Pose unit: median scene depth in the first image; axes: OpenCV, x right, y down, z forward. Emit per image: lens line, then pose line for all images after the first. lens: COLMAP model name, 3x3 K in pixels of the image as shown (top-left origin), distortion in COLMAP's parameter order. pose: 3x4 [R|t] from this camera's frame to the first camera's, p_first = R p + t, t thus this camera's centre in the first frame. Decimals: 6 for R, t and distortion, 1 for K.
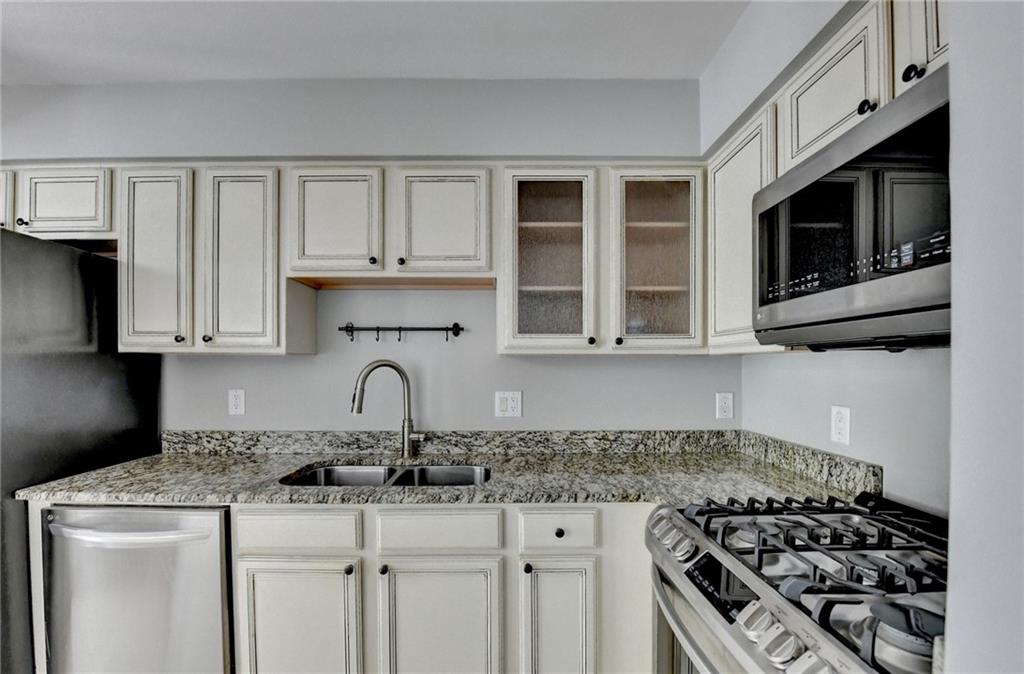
lens RADIAL K [[428.9, 0, 495.9], [0, 428.9, 367.6], [0, 0, 1]] dist [-0.018010, -0.001524]
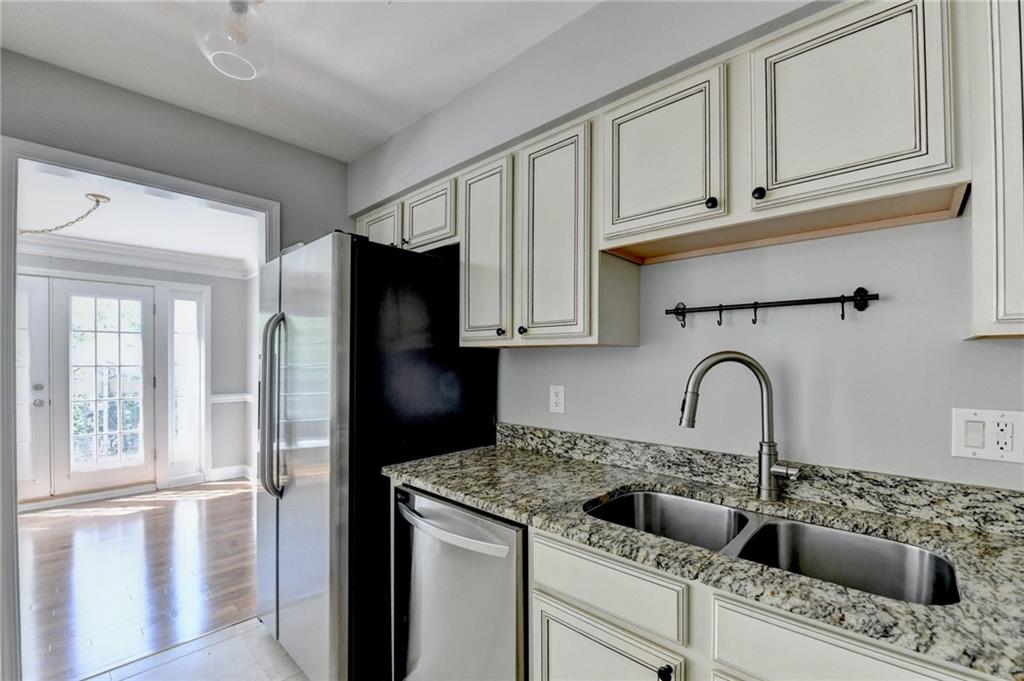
lens RADIAL K [[428.9, 0, 510.8], [0, 428.9, 362.0], [0, 0, 1]] dist [-0.018010, -0.001524]
pose [[0.743280, 0.003716, -0.668970, -0.069795], [-0.006889, 0.999974, -0.002100, 0.002596], [0.668945, 0.006169, 0.743287, 0.280473]]
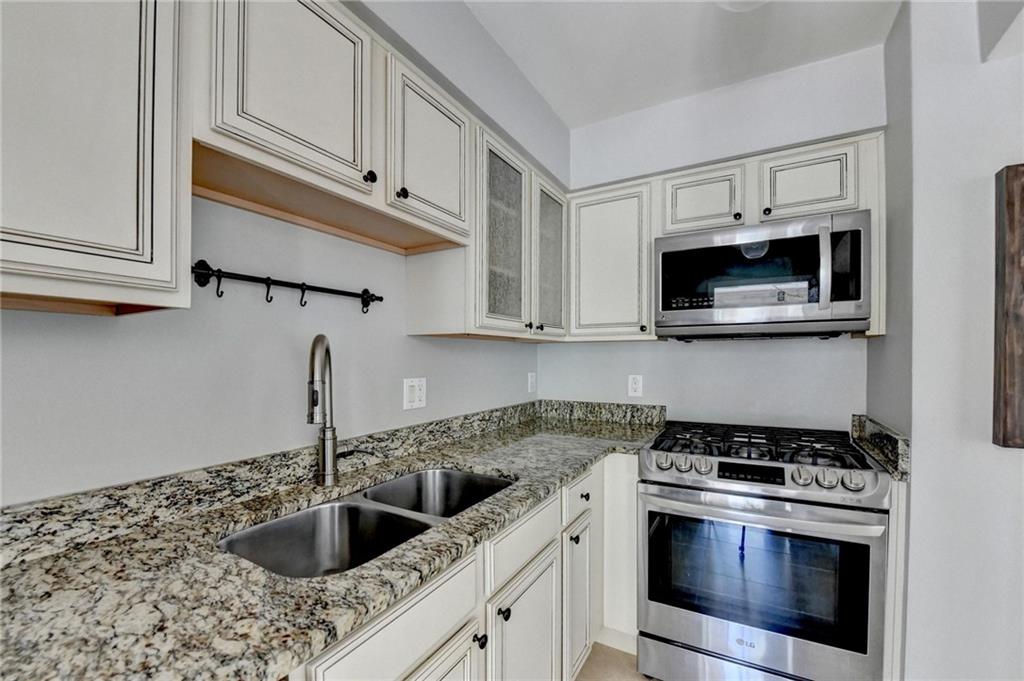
lens RADIAL K [[428.9, 0, 499.2], [0, 428.9, 363.8], [0, 0, 1]] dist [-0.018010, -0.001524]
pose [[0.494920, -0.013359, 0.868836, -0.709970], [0.006338, 0.999911, 0.011764, 0.019848], [-0.868915, -0.000316, 0.494961, 0.497513]]
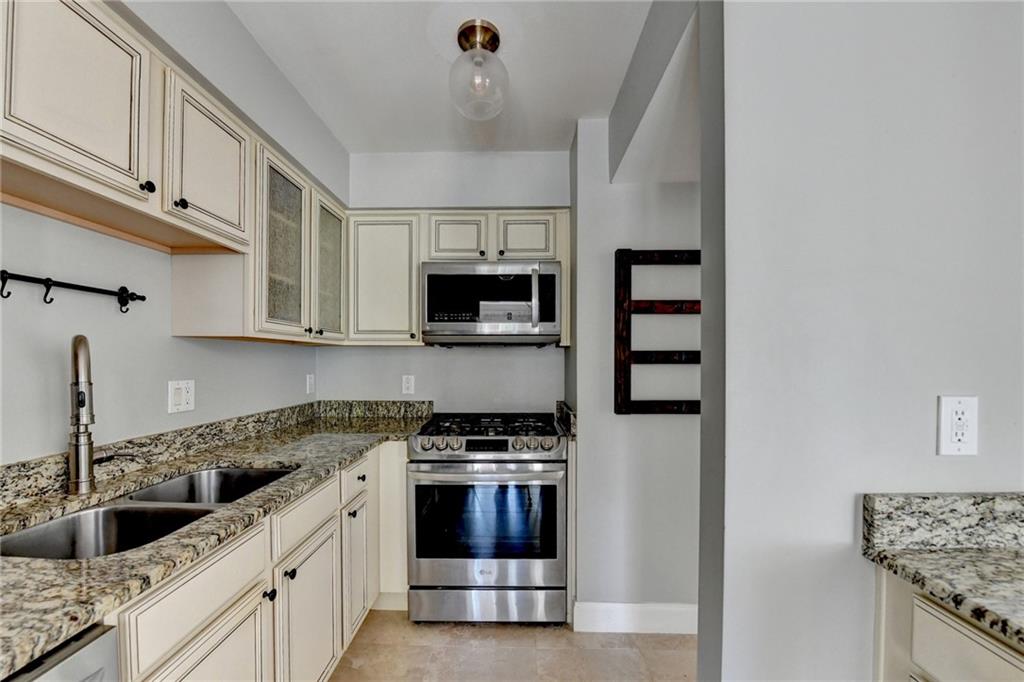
lens RADIAL K [[439.3, 0, 508.4], [0, 439.3, 364.7], [0, 0, 1]] dist [-0.015885, -0.002497]
pose [[0.009217, -0.010214, 0.999905, -0.909666], [0.001804, 0.999946, 0.010198, 0.019432], [-0.999956, 0.001710, 0.009235, 0.416302]]
